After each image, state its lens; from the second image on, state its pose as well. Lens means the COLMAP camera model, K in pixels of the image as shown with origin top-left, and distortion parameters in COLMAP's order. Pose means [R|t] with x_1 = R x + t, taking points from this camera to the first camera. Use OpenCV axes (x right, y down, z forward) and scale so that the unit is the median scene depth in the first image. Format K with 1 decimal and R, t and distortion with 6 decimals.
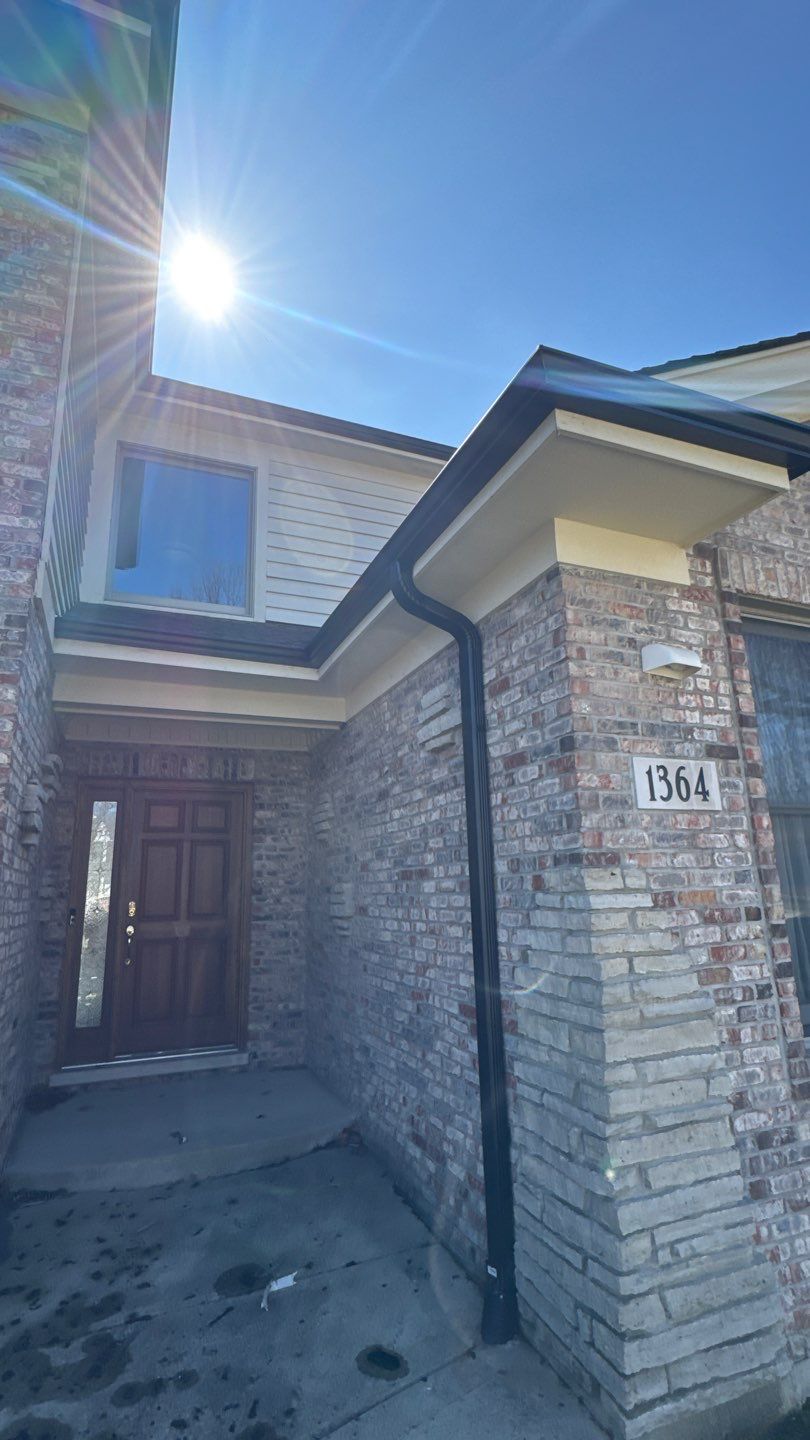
lens RADIAL K [[704.8, 0, 404.1], [0, 704.8, 720.4], [0, 0, 1]] dist [-0.016046, 0.000303]
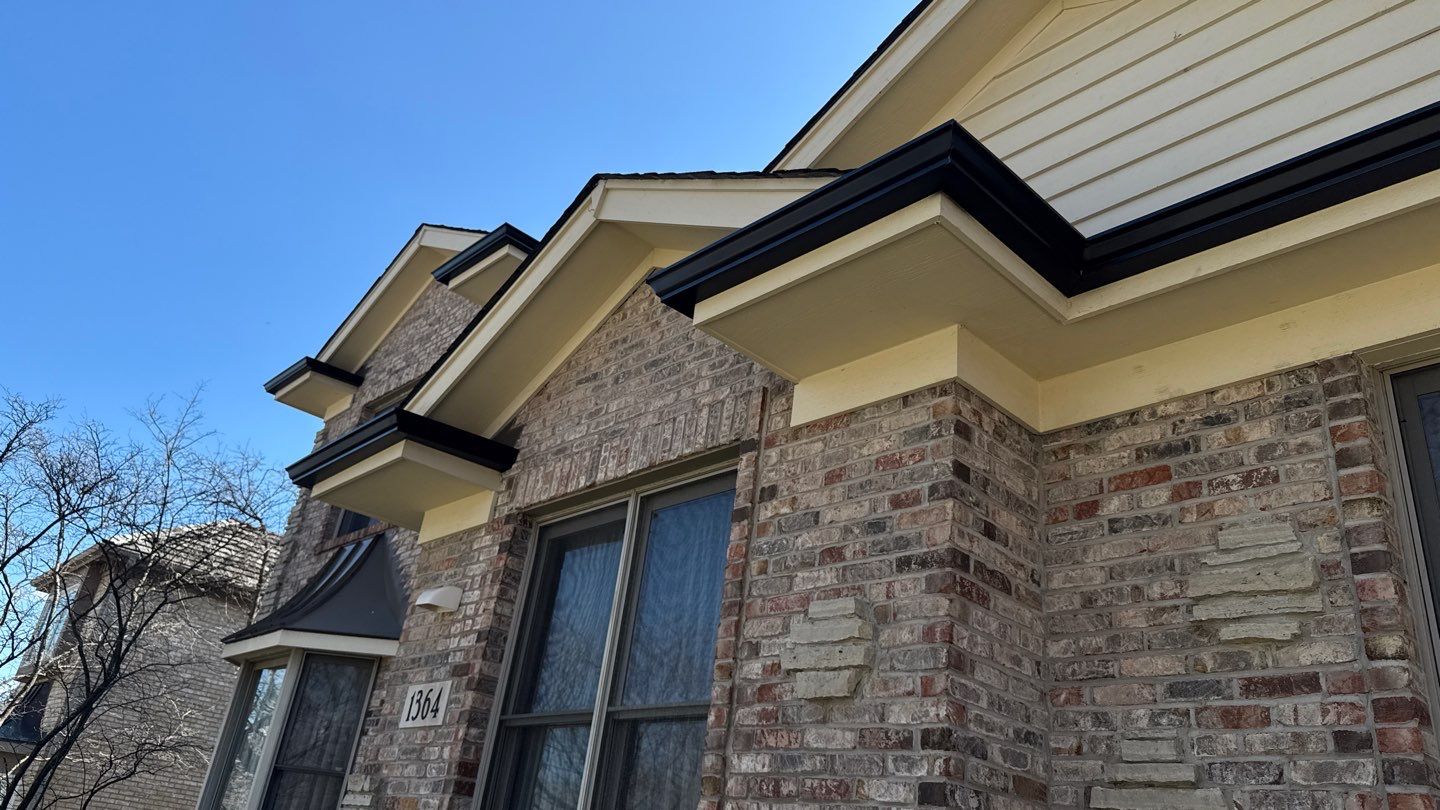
lens RADIAL K [[1024.3, 0, 709.1], [0, 1024.3, 398.5], [0, 0, 1]] dist [0.065136, -0.071230]
pose [[0.341074, -0.355386, -0.870270, 2.181227], [0.094229, 0.934046, -0.344499, 0.245206], [0.935302, 0.035495, 0.352067, 0.780498]]
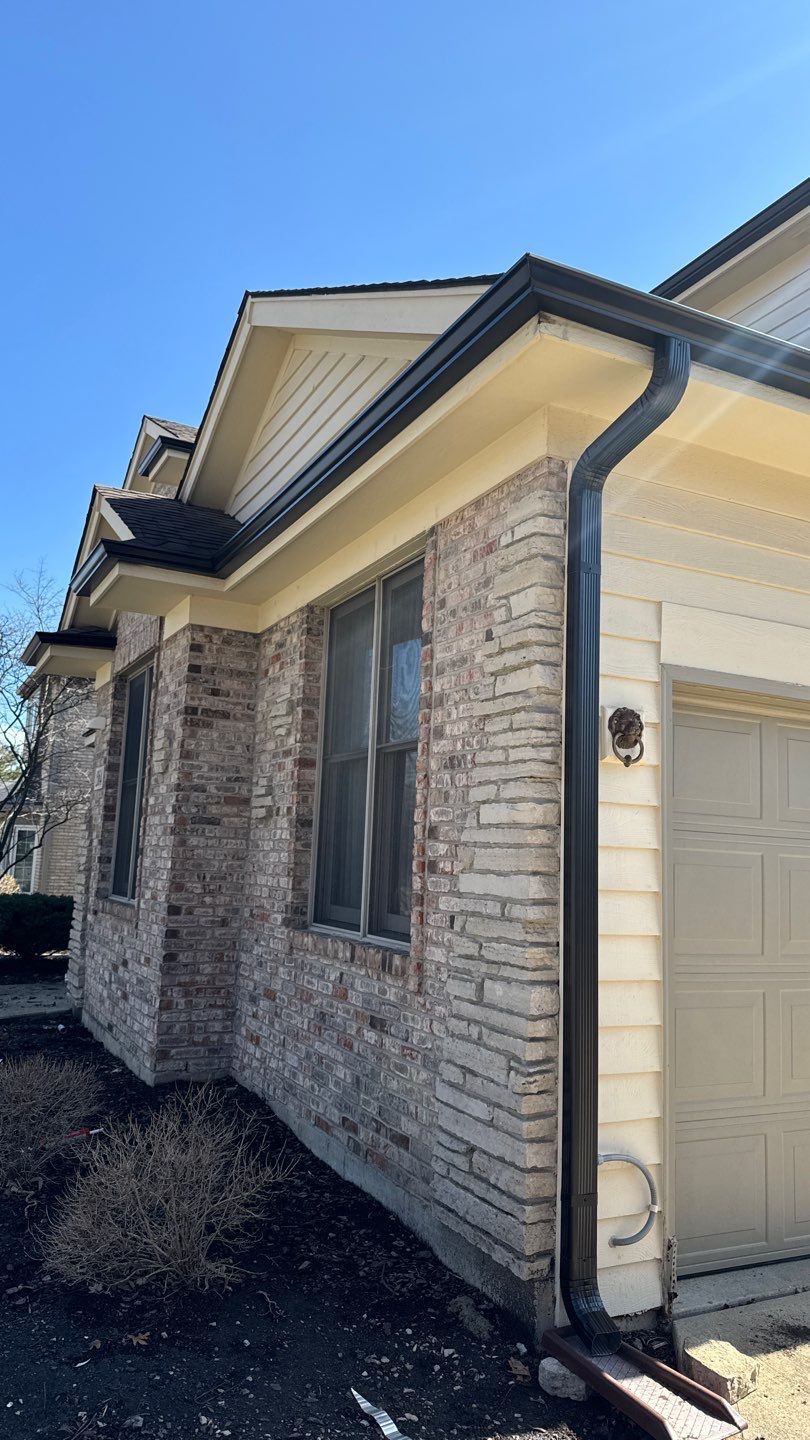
lens RADIAL K [[1024.3, 0, 407.4], [0, 1024.3, 720.9], [0, 0, 1]] dist [0.065136, -0.071230]
pose [[0.062551, -0.107278, -0.992259, 3.646832], [0.193405, 0.976663, -0.093400, 0.399586], [0.979123, -0.186066, 0.081840, 1.671559]]
